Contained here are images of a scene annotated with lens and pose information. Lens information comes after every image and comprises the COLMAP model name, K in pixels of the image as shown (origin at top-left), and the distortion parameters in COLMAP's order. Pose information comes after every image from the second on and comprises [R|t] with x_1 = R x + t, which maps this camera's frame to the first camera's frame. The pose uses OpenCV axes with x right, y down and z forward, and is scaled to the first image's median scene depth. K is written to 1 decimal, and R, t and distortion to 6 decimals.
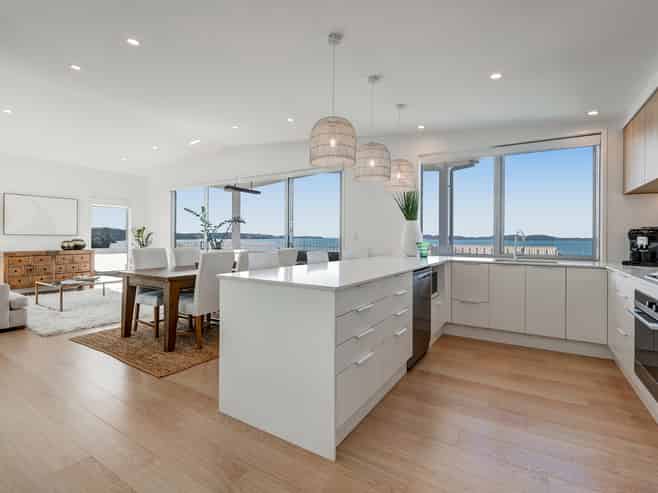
lens RADIAL K [[321.8, 0, 326.7], [0, 321.8, 242.2], [0, 0, 1]] dist [-0.006341, -0.000611]
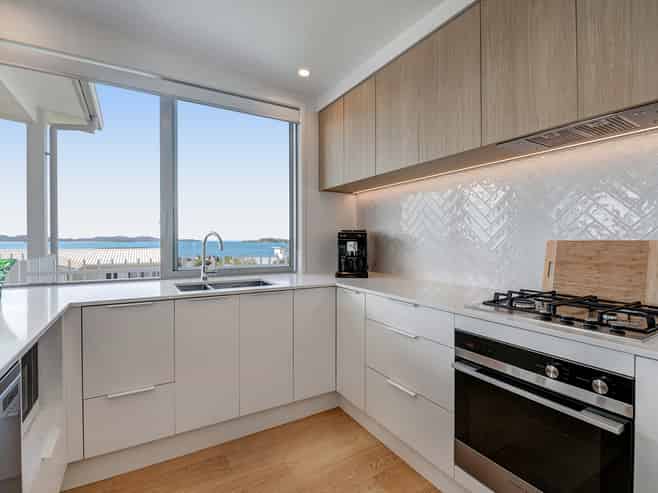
lens RADIAL K [[321.8, 0, 326.4], [0, 321.8, 243.4], [0, 0, 1]] dist [-0.006341, -0.000611]
pose [[0.455182, -0.003935, 0.890390, 0.183666], [0.004818, 0.999986, 0.001956, -0.012427], [-0.890385, 0.003400, 0.455195, 0.574918]]
